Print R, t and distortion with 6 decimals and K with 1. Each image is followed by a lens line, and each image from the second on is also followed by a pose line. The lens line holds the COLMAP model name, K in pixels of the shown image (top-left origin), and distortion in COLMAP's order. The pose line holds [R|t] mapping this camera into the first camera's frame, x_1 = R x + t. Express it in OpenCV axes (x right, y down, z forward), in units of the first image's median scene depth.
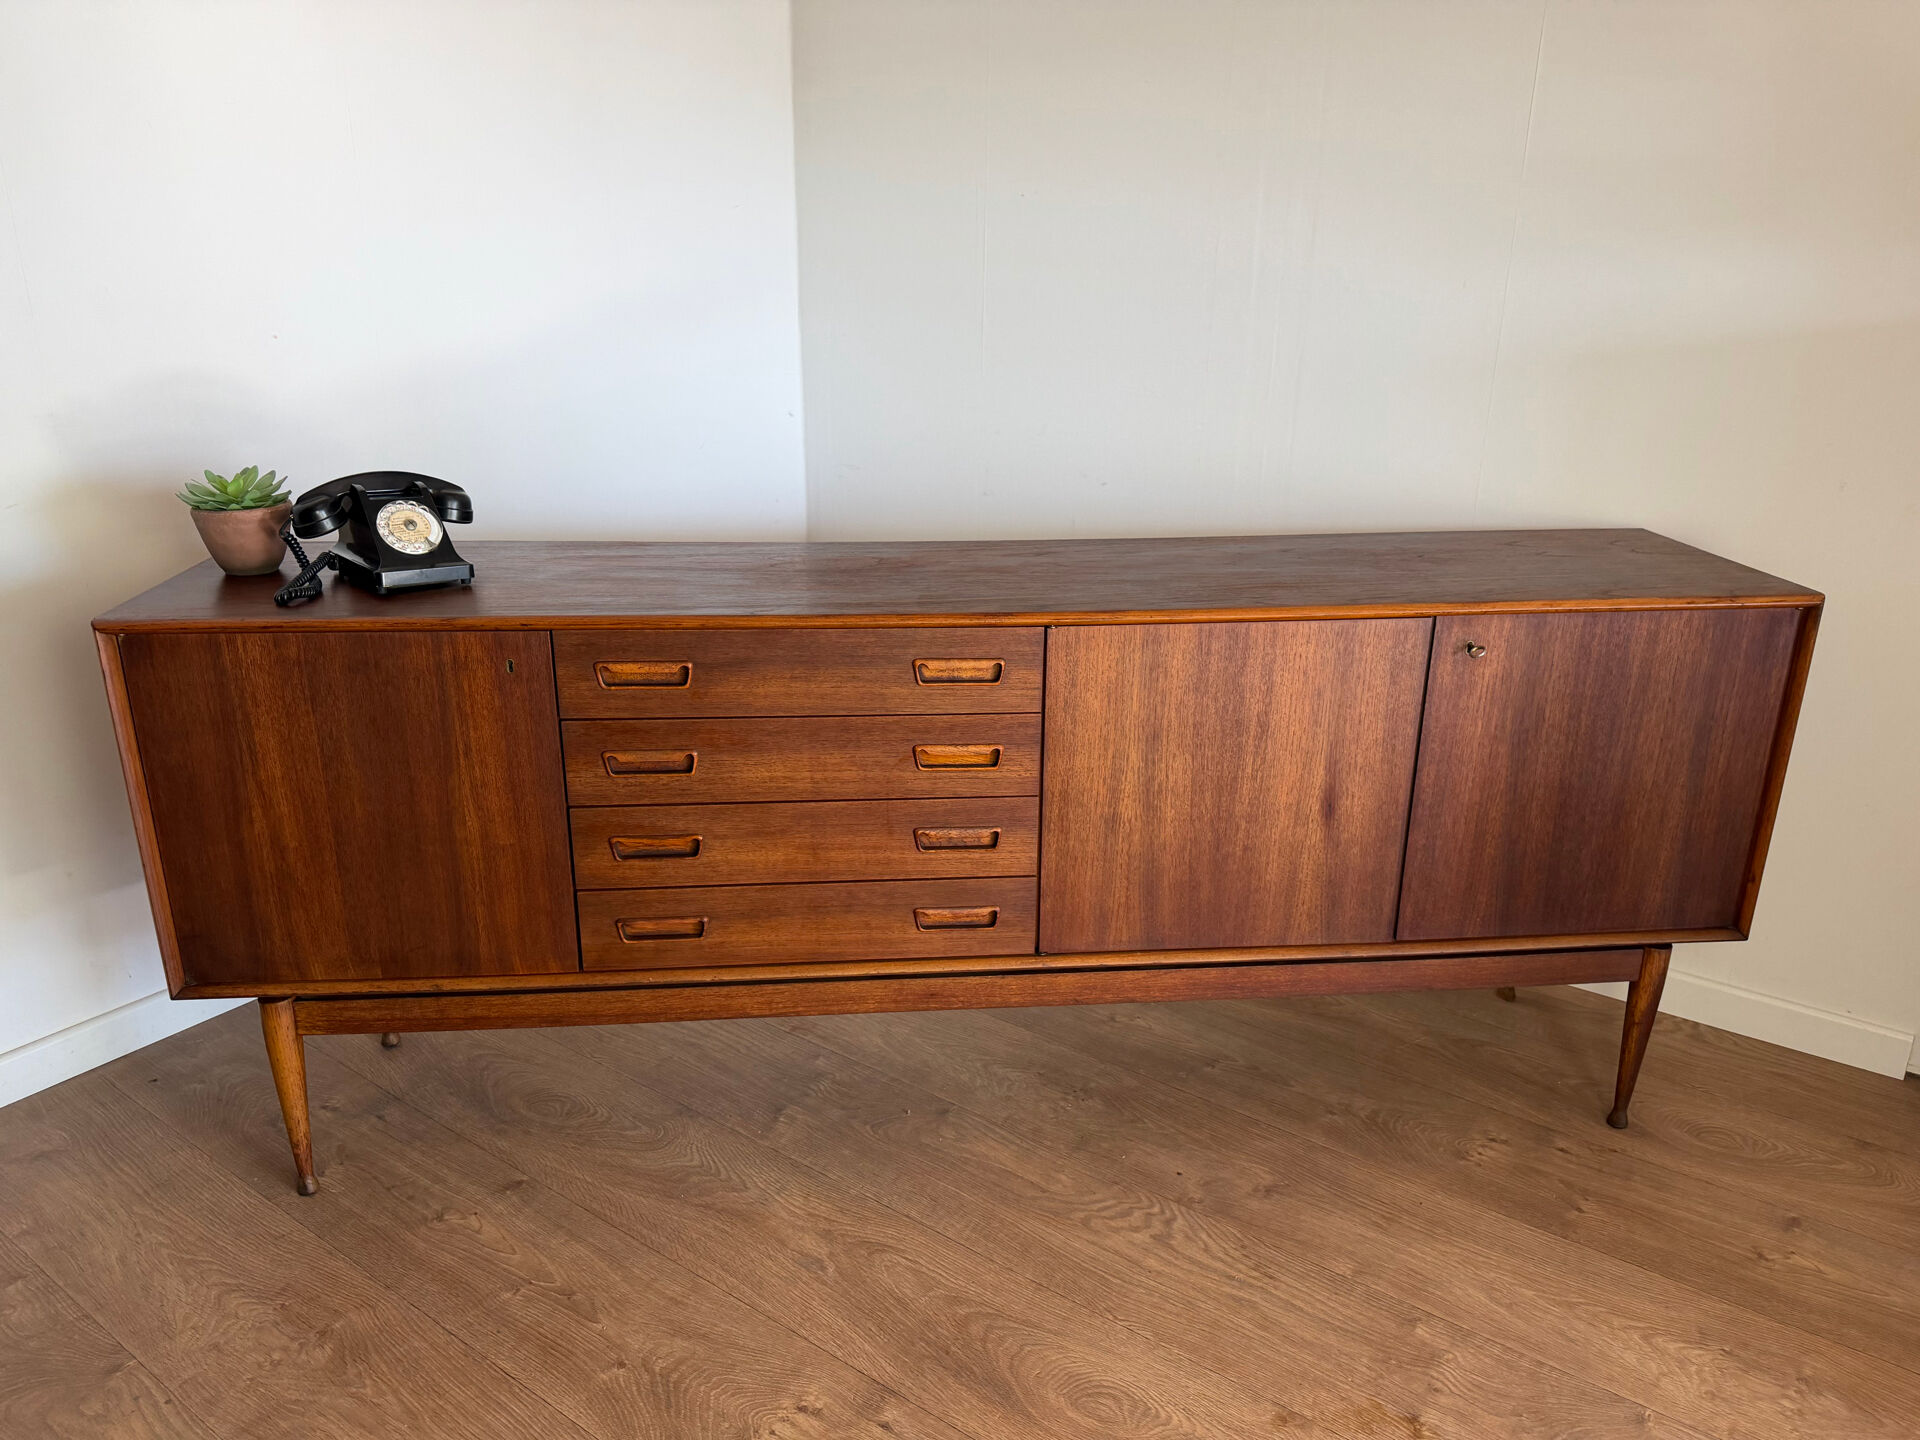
lens RADIAL K [[1368.9, 0, 961.1], [0, 1368.9, 723.8], [0, 0, 1]] dist [0.055784, -0.077442]
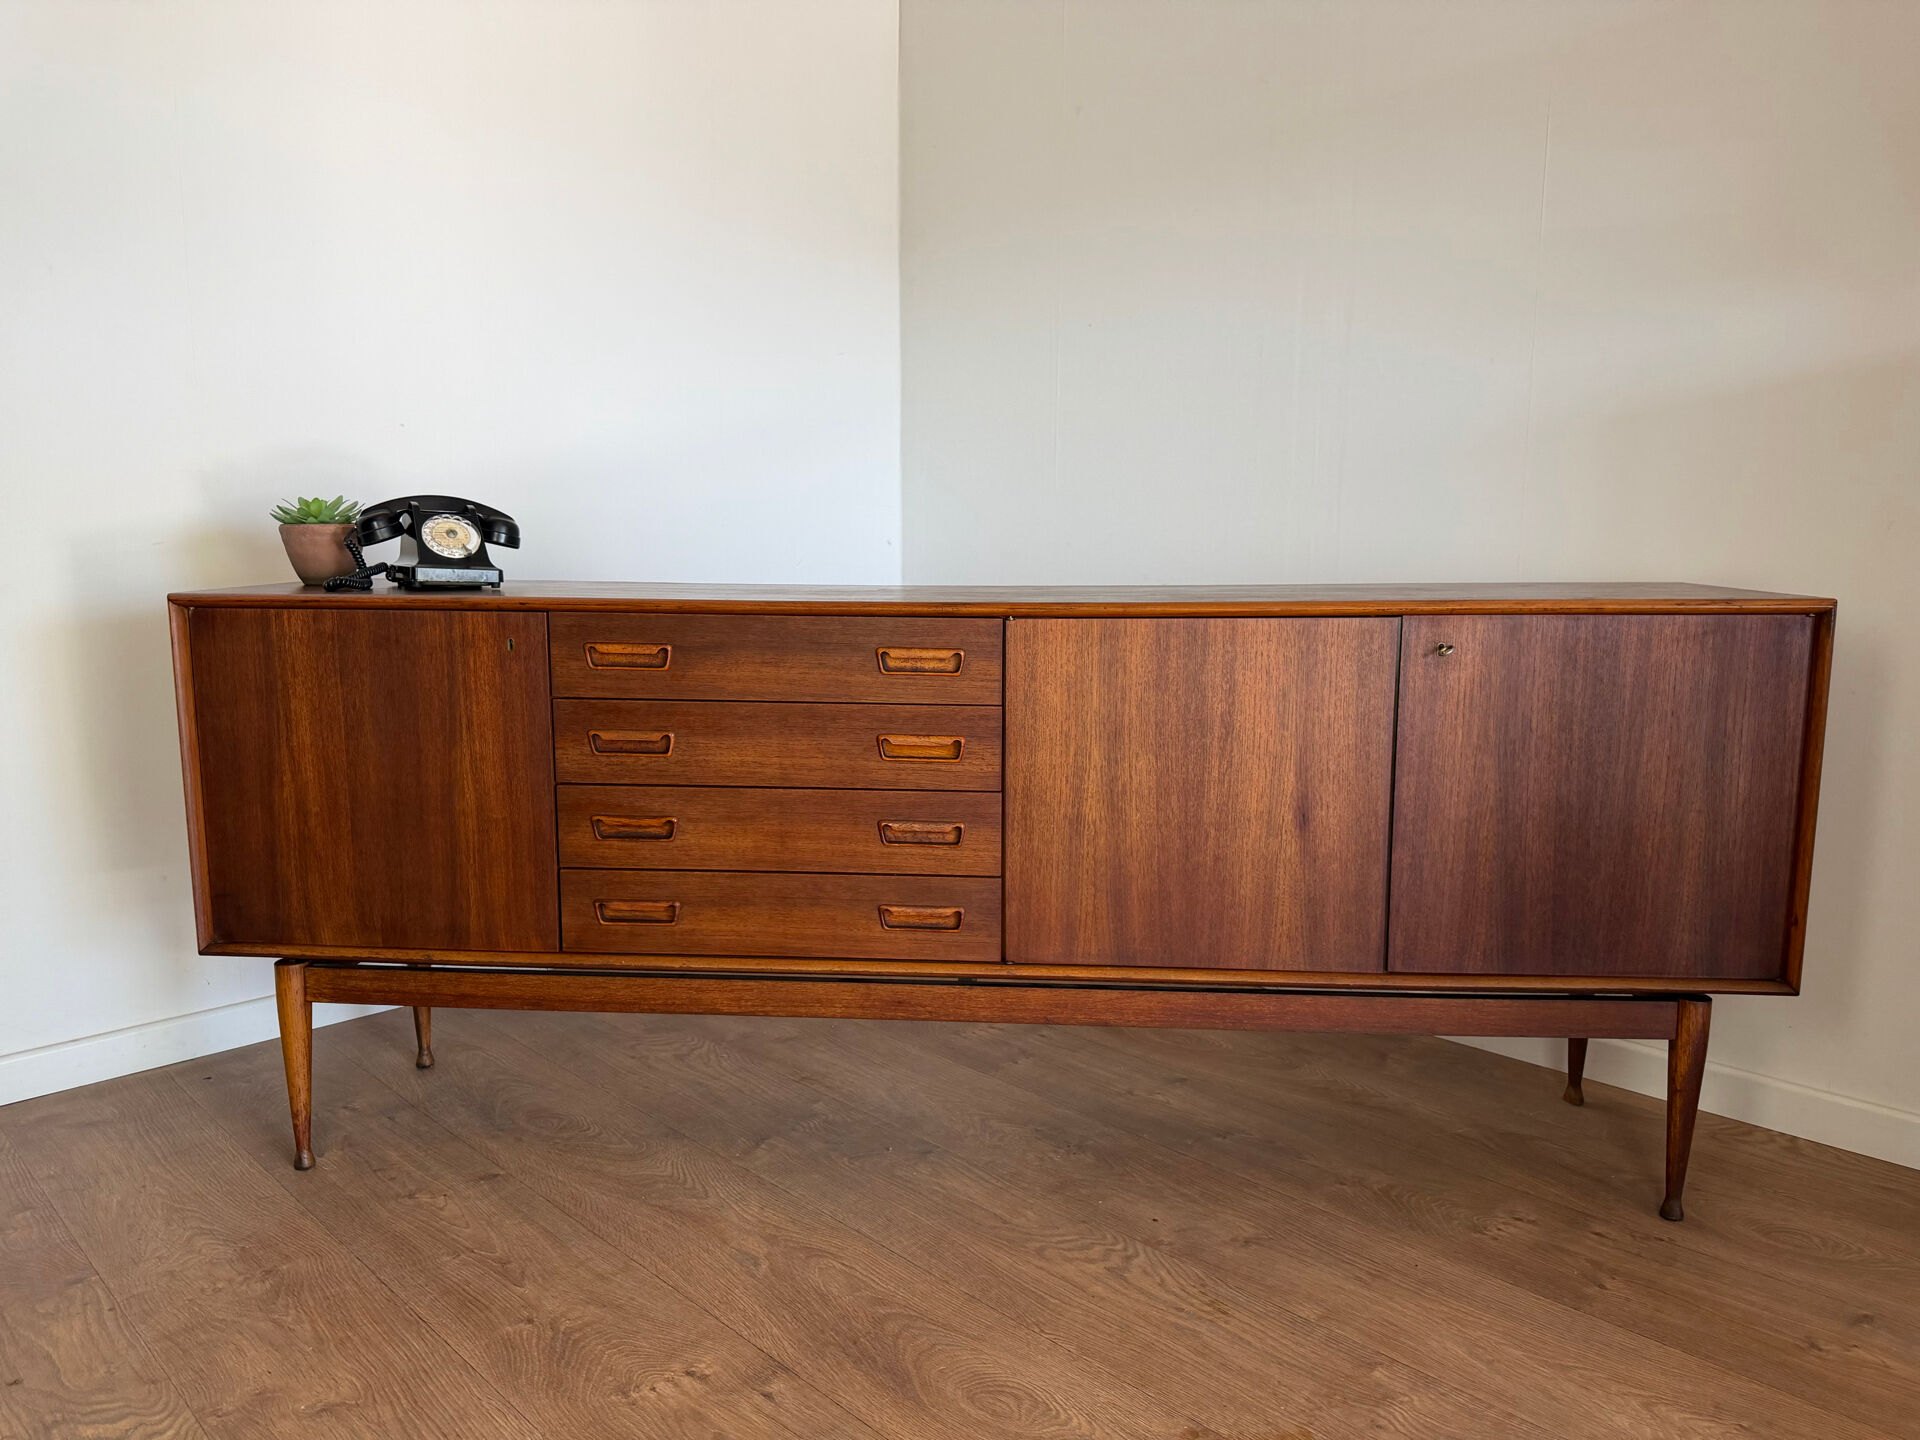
lens RADIAL K [[1368.9, 0, 958.9], [0, 1368.9, 723.2], [0, 0, 1]] dist [0.055784, -0.077442]
pose [[0.985671, 0.016056, -0.167915, 0.193477], [-0.047974, 0.981035, -0.187800, 0.192638], [0.161715, 0.193164, 0.967748, 0.009105]]
